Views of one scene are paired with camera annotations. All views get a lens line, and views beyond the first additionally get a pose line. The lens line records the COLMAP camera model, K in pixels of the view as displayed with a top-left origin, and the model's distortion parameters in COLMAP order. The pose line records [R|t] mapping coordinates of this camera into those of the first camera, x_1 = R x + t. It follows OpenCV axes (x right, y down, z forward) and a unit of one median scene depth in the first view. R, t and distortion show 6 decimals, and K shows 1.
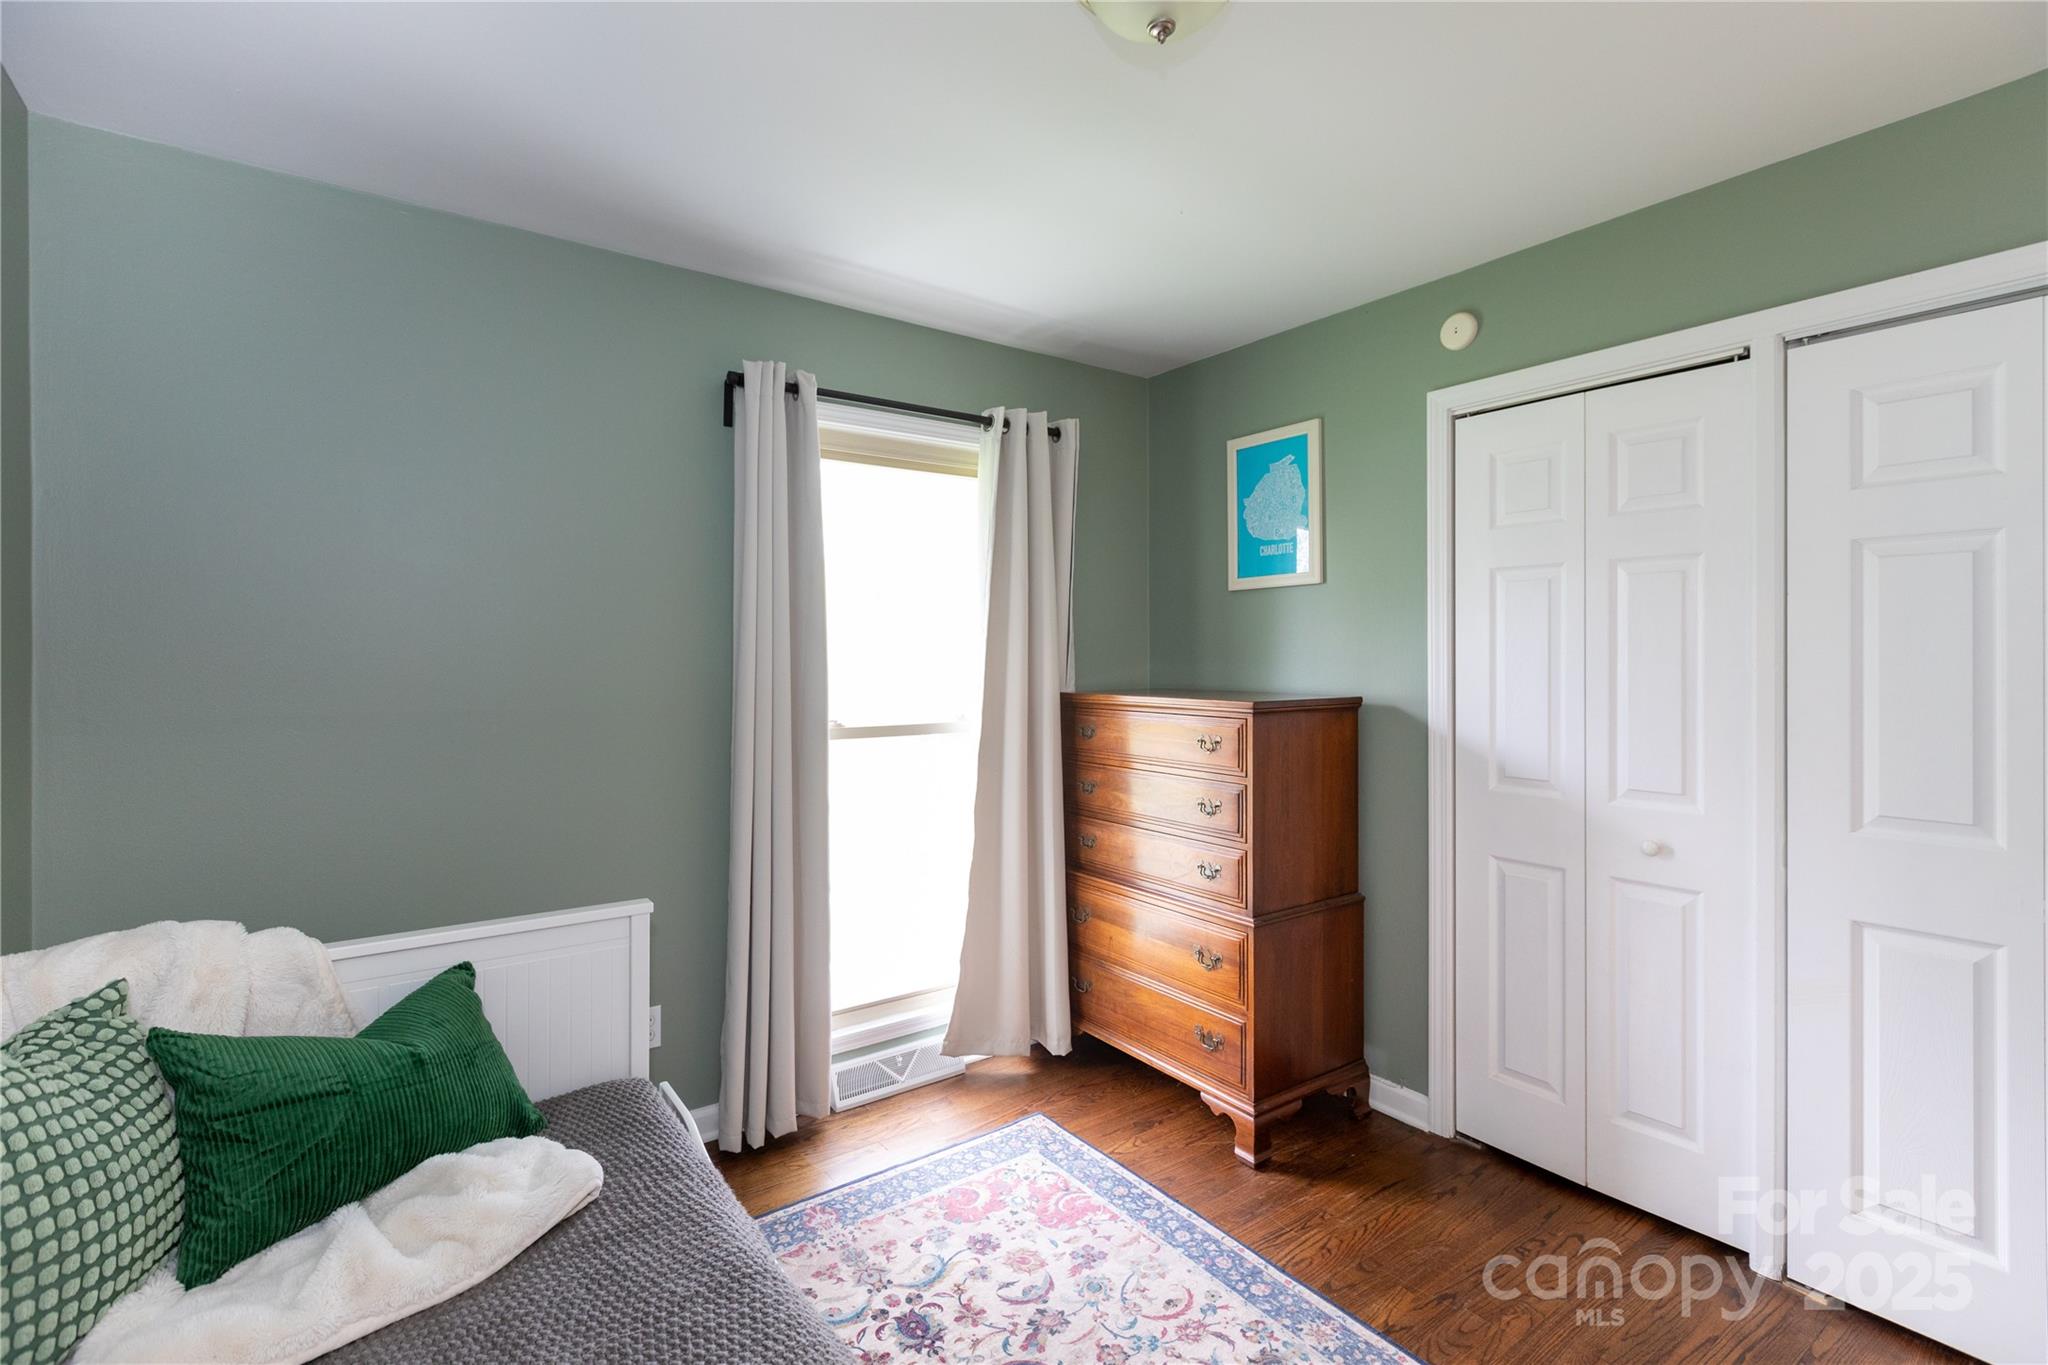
lens RADIAL K [[944.9, 0, 1008.6], [0, 944.9, 647.7], [0, 0, 1]] dist [-0.000279, 0.001464]
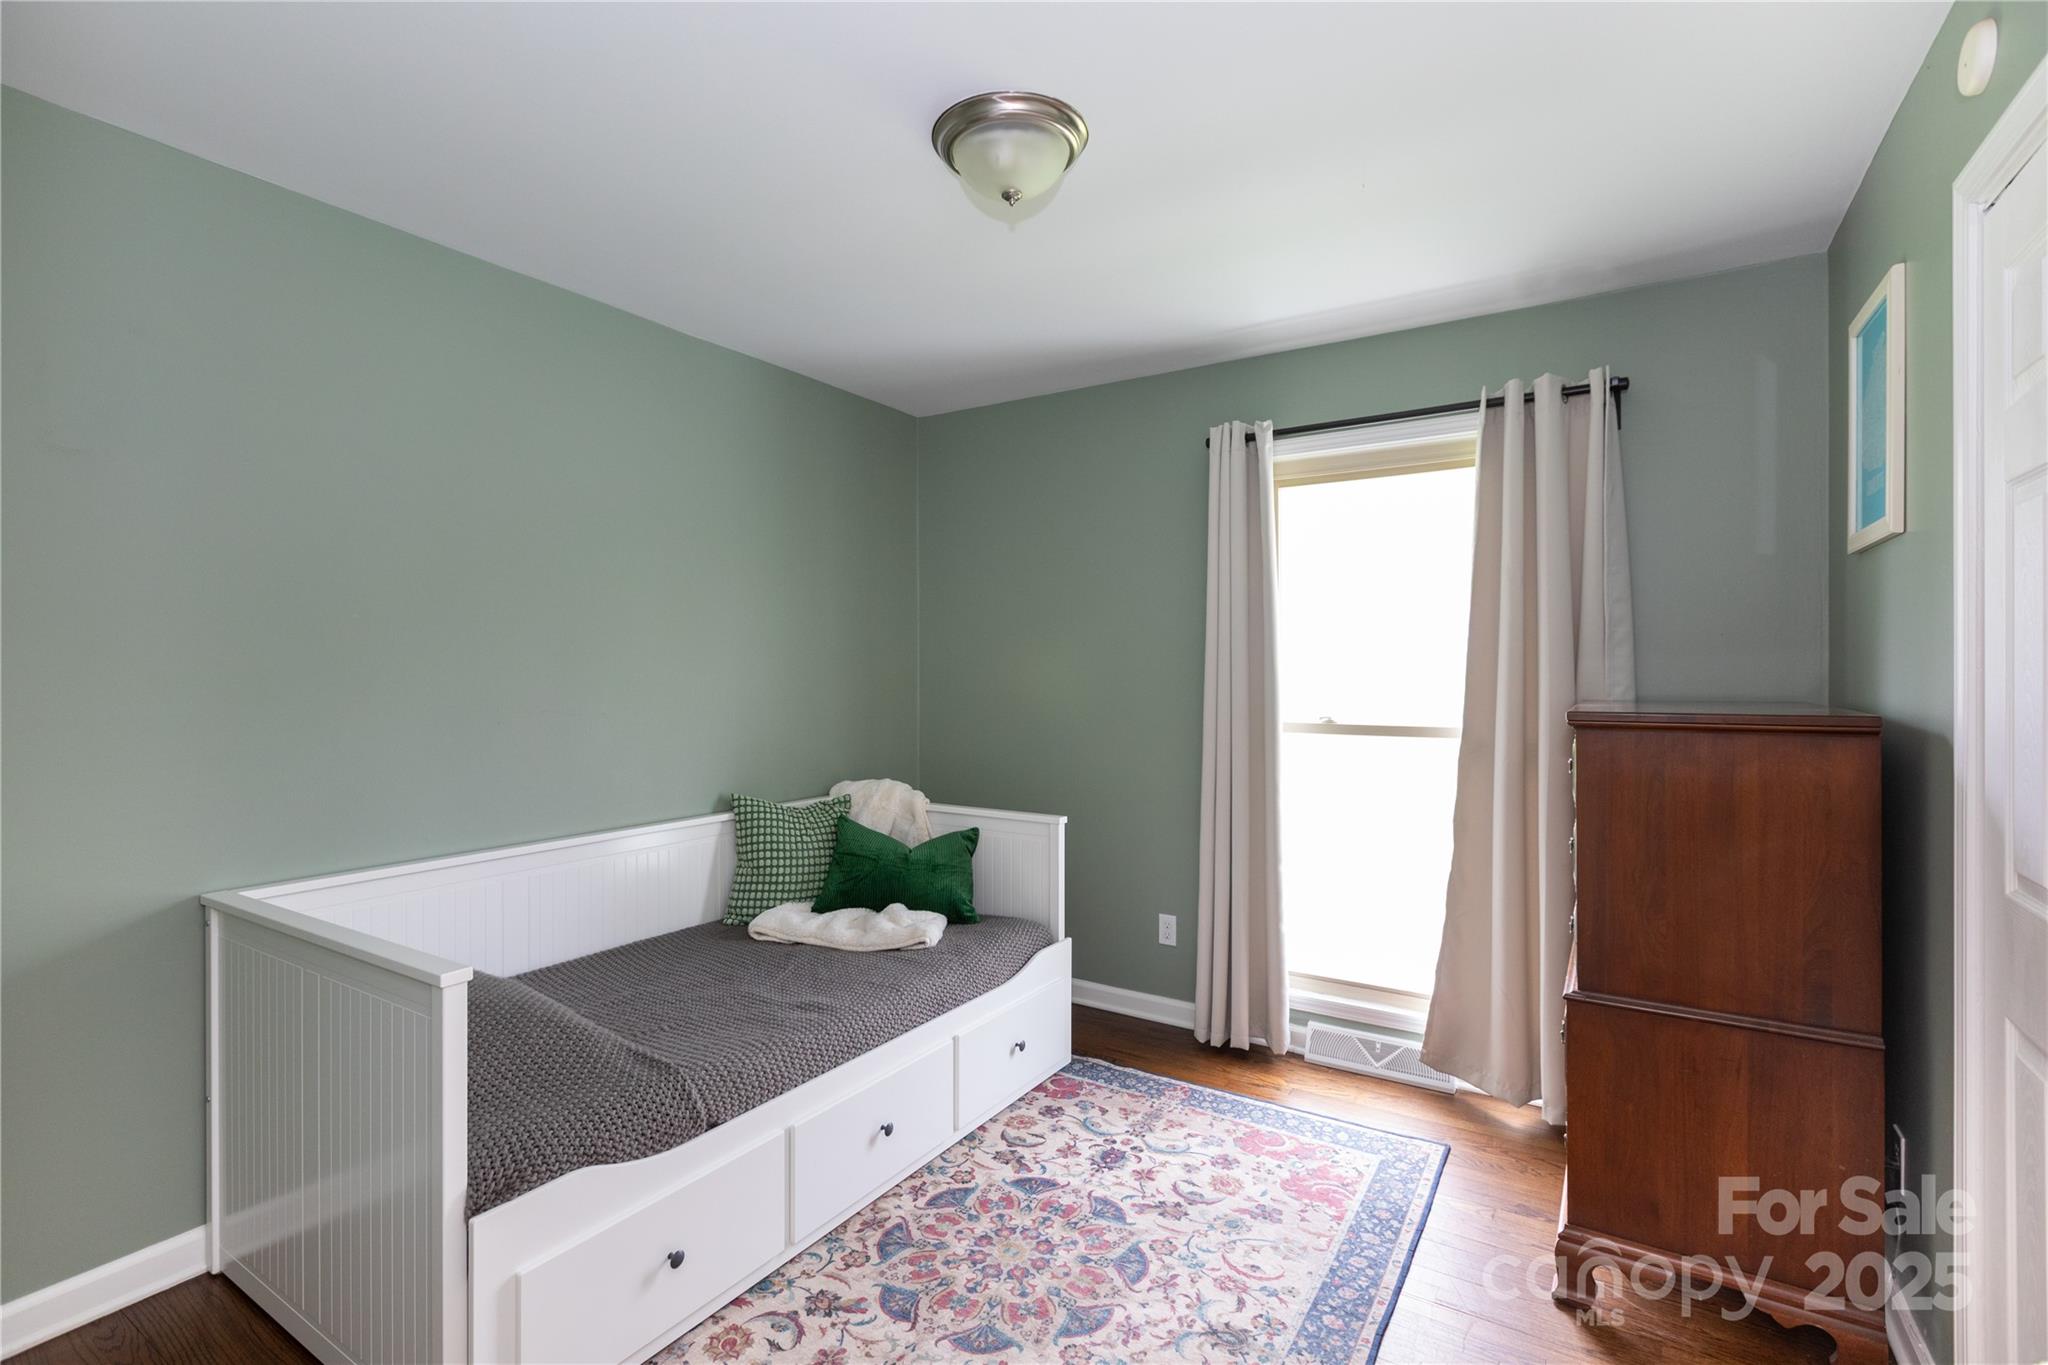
lens RADIAL K [[944.9, 0, 1017.8], [0, 944.9, 677.4], [0, 0, 1]] dist [-0.000279, 0.001464]
pose [[0.366563, 0.006076, -0.930373, 0.802413], [0.007598, 0.999926, 0.009524, 0.017581], [0.930362, -0.010560, 0.366490, 0.286655]]
